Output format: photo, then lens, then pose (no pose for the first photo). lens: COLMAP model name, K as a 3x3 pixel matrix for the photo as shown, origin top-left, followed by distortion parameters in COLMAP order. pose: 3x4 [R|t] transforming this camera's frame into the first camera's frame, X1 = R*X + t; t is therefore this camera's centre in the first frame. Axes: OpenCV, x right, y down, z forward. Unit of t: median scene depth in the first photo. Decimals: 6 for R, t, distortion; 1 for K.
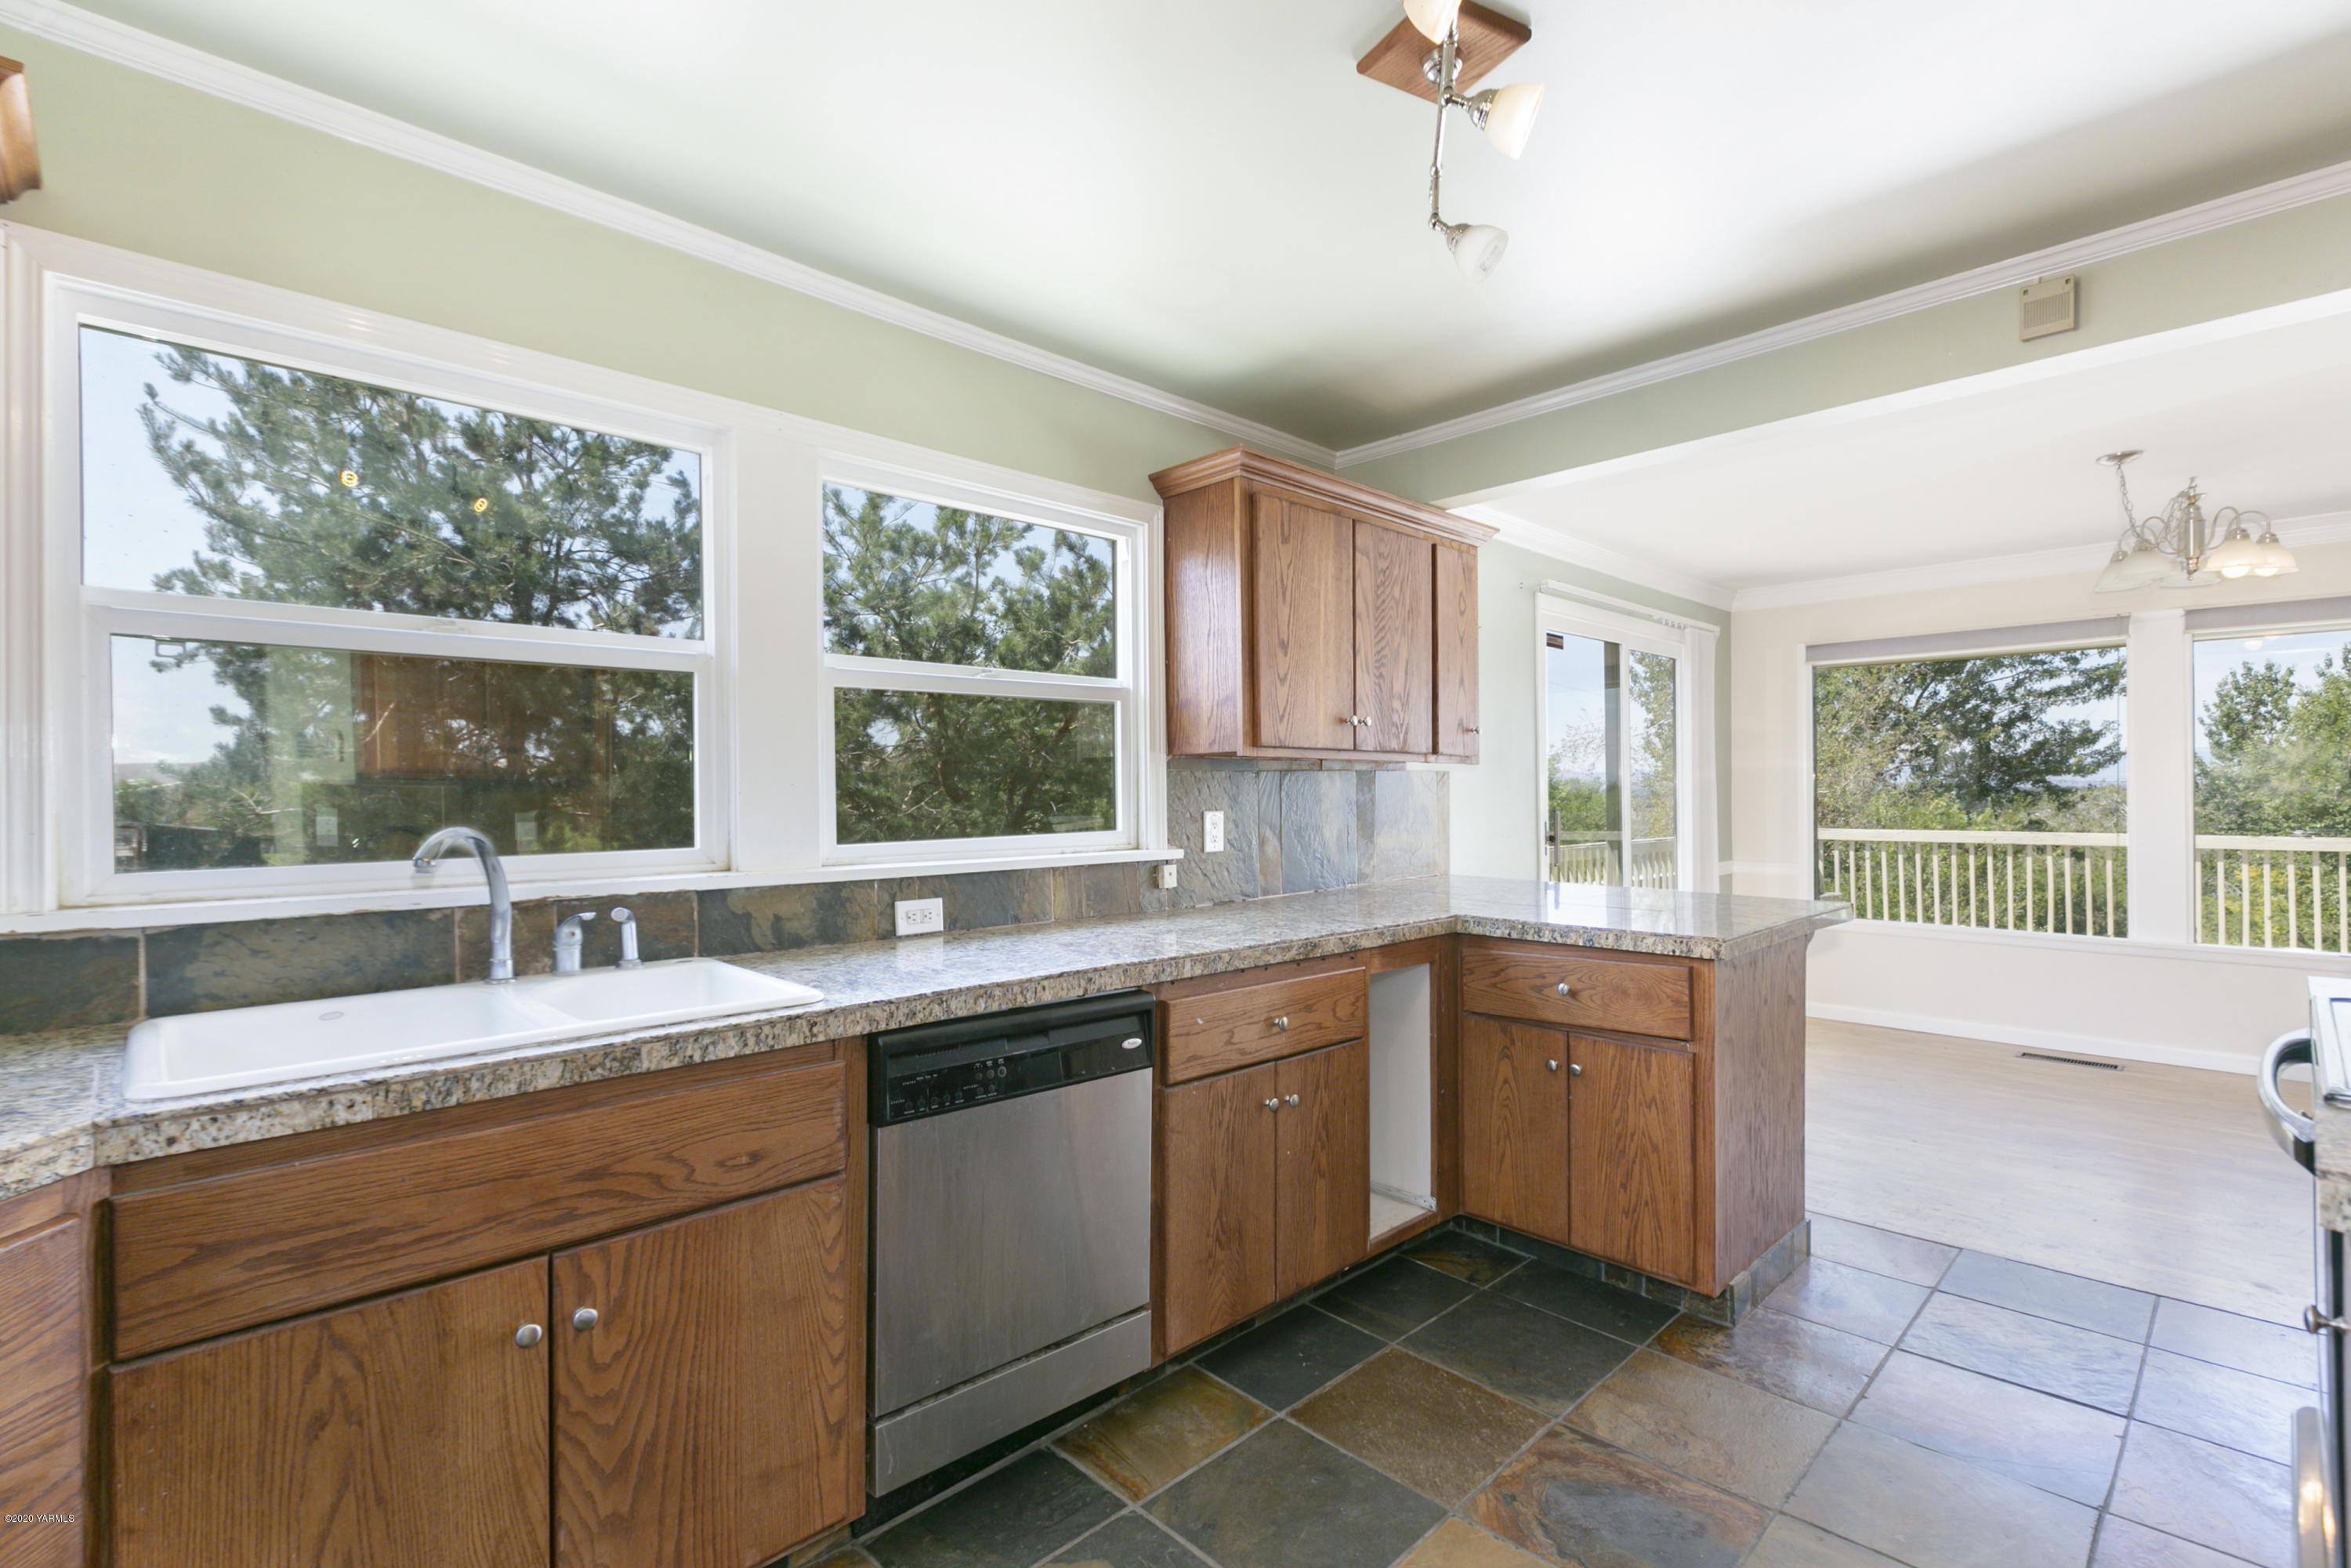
lens RADIAL K [[1064.9, 0, 1162.0], [0, 1064.9, 796.7], [0, 0, 1]] dist [-0.001592, 0.000042]
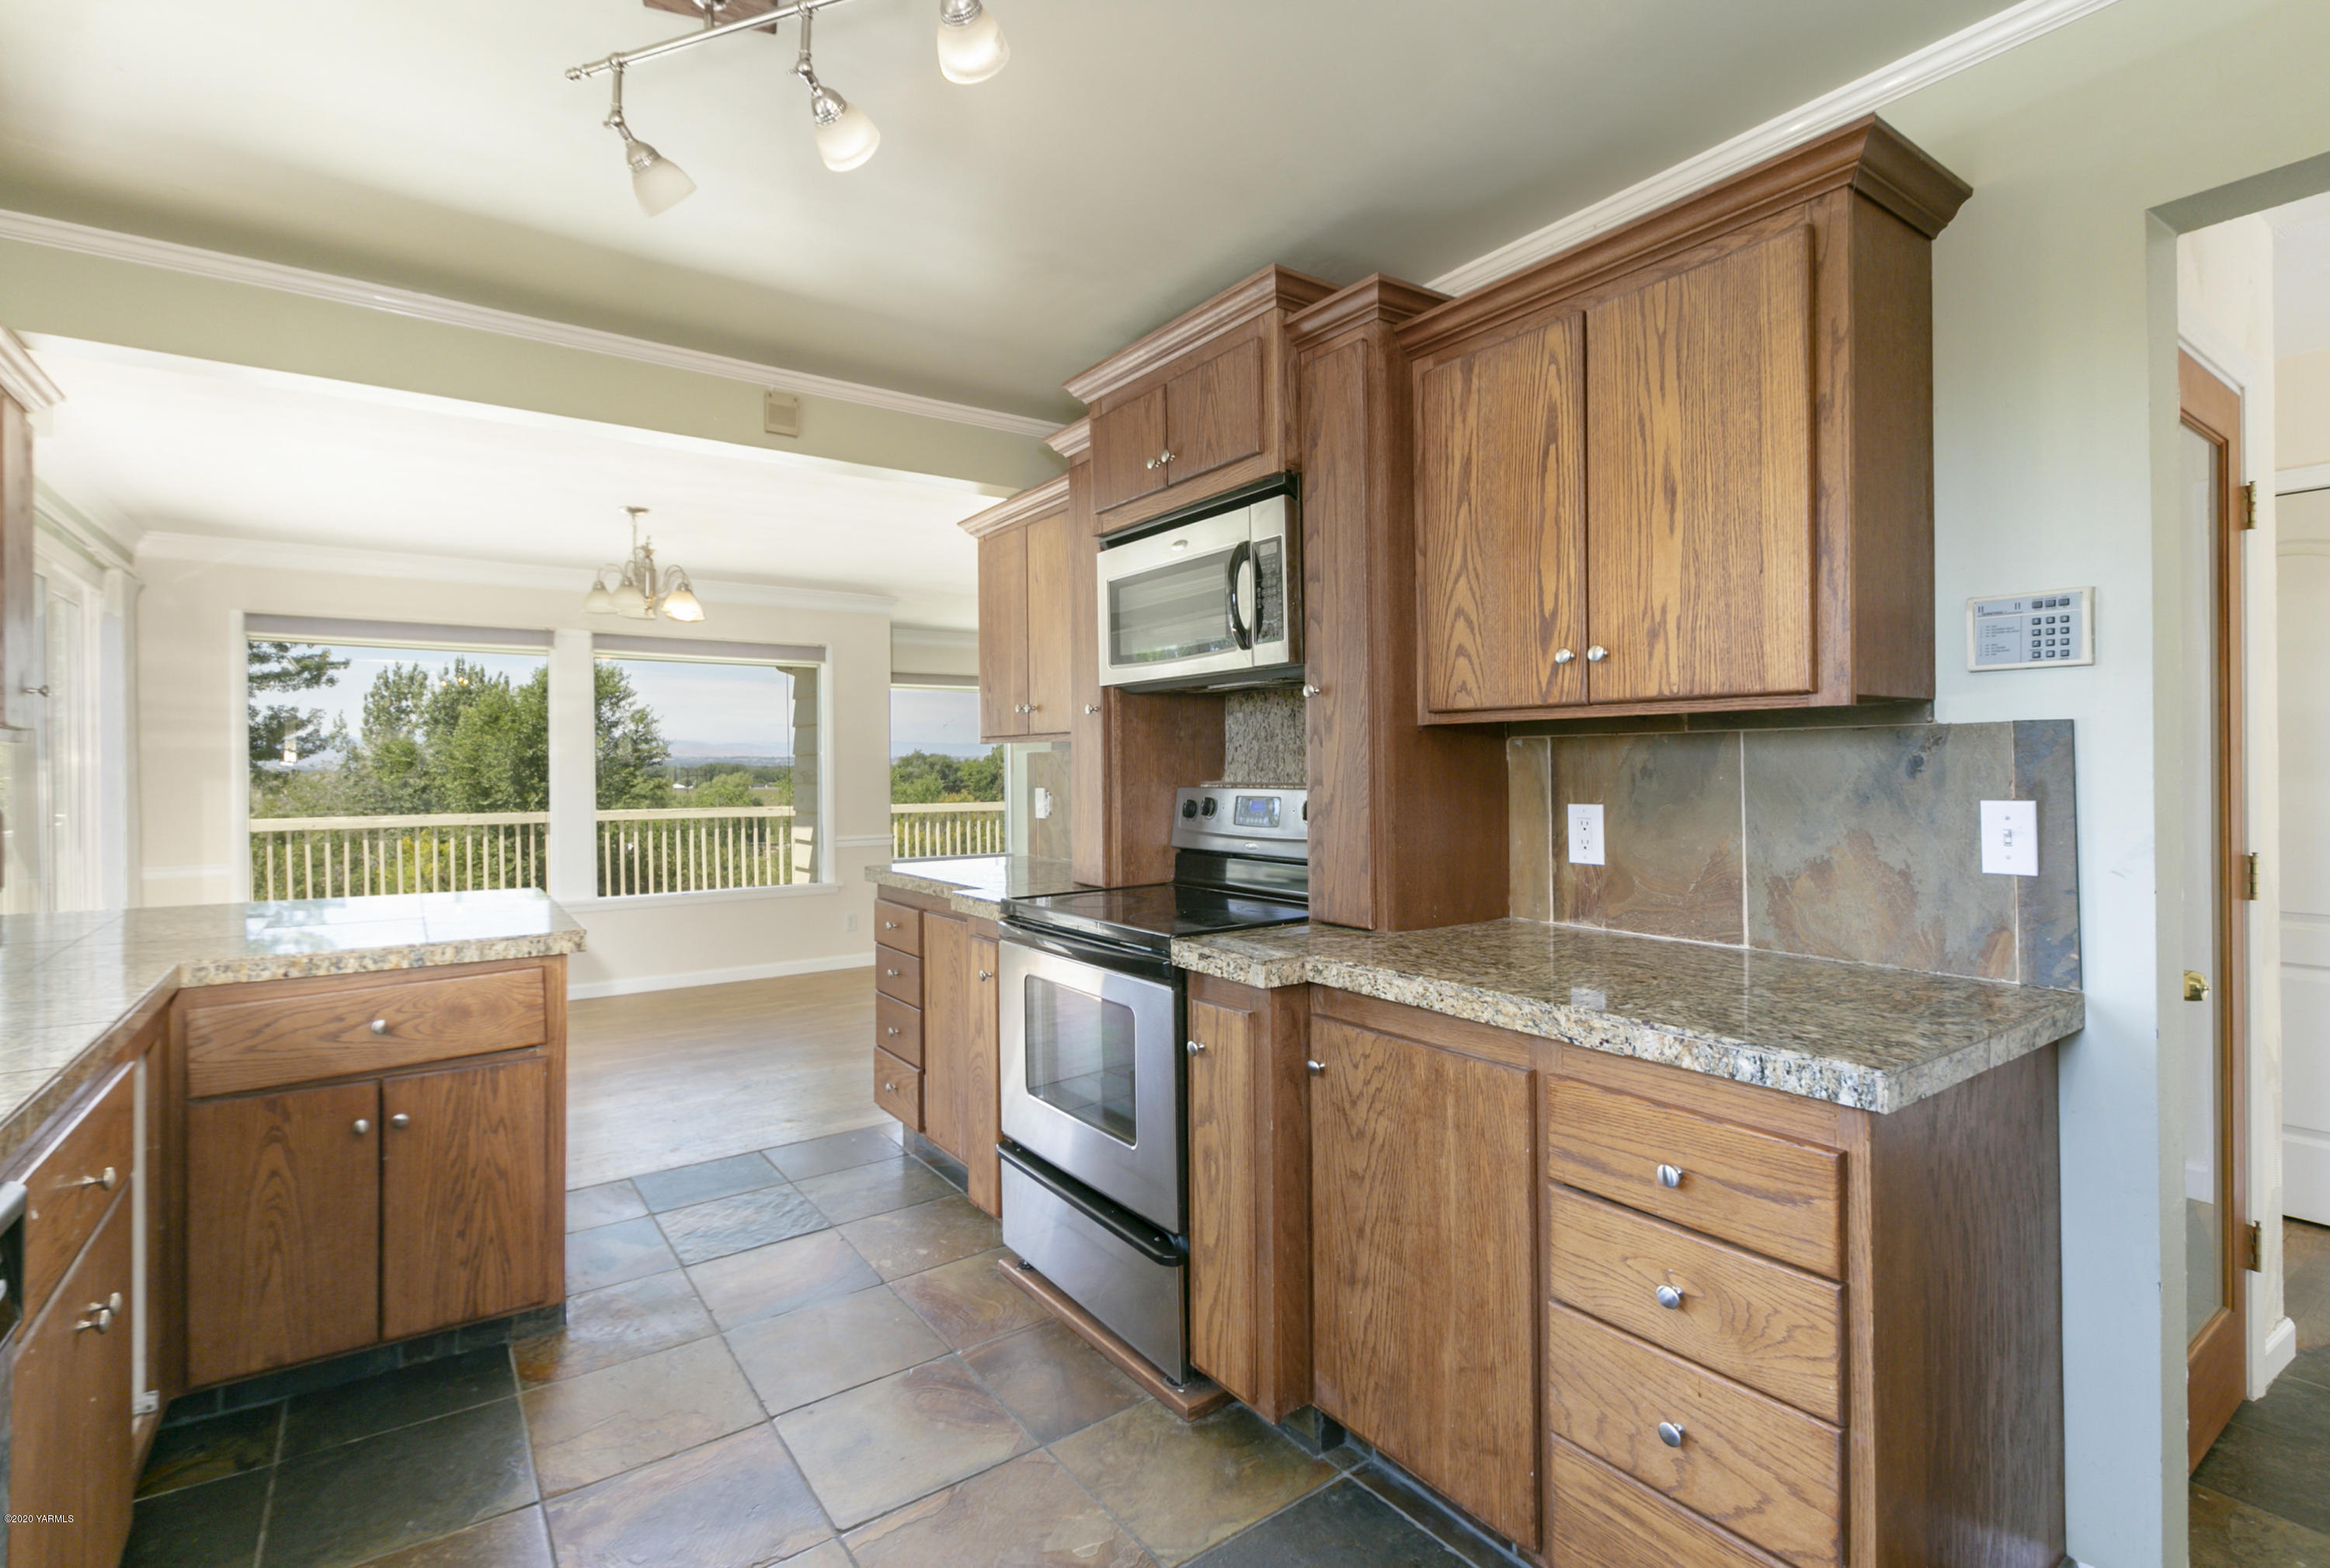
lens RADIAL K [[1081.3, 0, 1161.7], [0, 1081.3, 767.7], [0, 0, 1]] dist [0.002405, -0.000145]
pose [[0.141490, 0.006529, 0.989918, -0.381848], [0.006797, 0.999948, -0.007567, -0.006844], [-0.989916, 0.007799, 0.141438, 0.313290]]
